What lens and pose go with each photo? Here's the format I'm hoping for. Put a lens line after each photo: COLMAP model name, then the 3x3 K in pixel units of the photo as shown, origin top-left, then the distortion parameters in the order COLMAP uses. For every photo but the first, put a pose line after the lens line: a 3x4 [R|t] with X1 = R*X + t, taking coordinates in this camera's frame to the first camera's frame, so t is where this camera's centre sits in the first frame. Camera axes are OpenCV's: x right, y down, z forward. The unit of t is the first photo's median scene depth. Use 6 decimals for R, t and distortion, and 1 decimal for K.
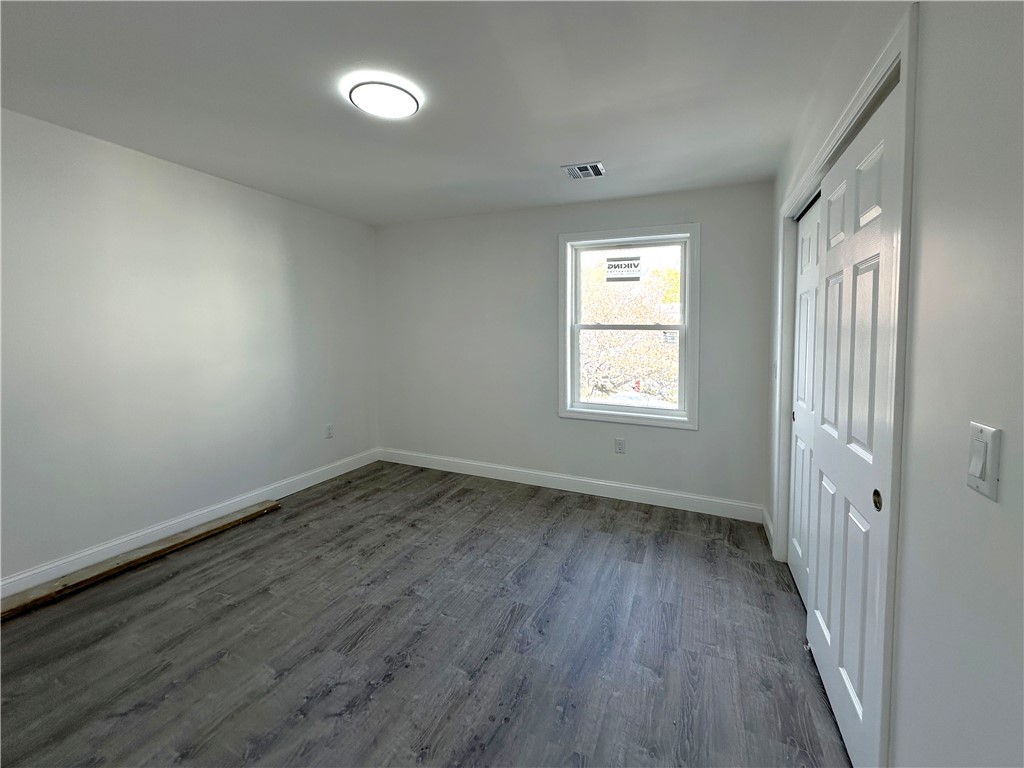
lens RADIAL K [[408.1, 0, 515.3], [0, 408.1, 352.9], [0, 0, 1]] dist [-0.000066, -0.000203]
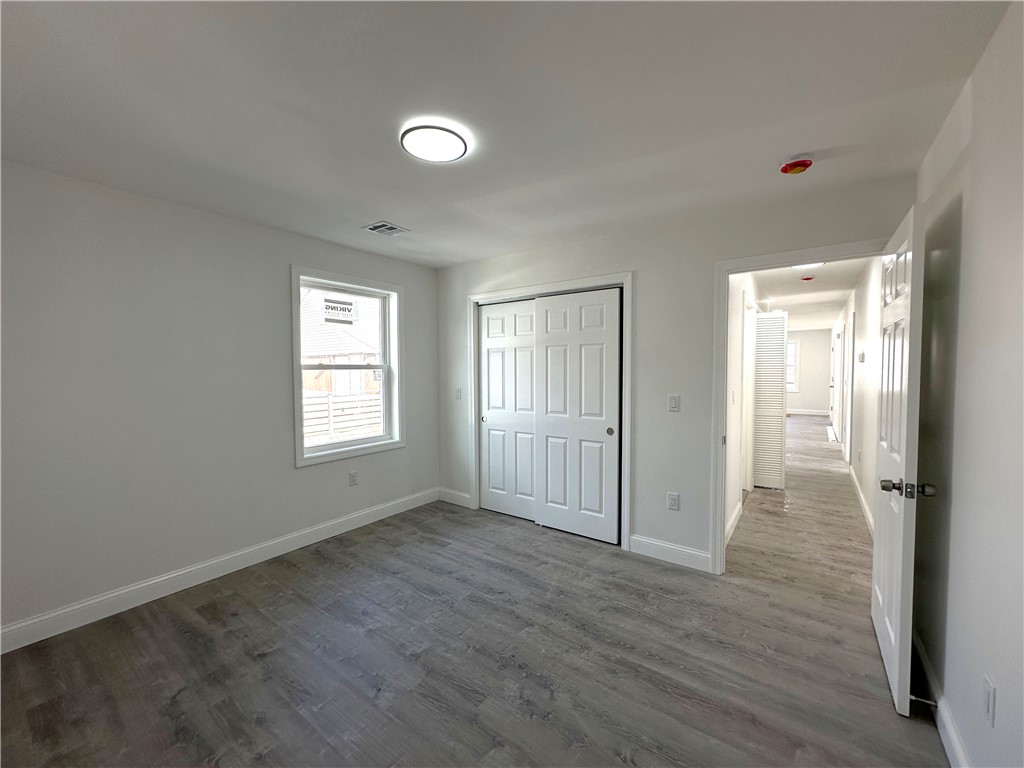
lens RADIAL K [[418.2, 0, 512.0], [0, 418.2, 384.0], [0, 0, 1]] dist [0.001086, 0.000268]
pose [[0.227542, -0.053364, 0.972305, -0.762827], [0.053623, 0.997669, 0.042207, -0.046582], [-0.972291, 0.042534, 0.229873, 0.366386]]
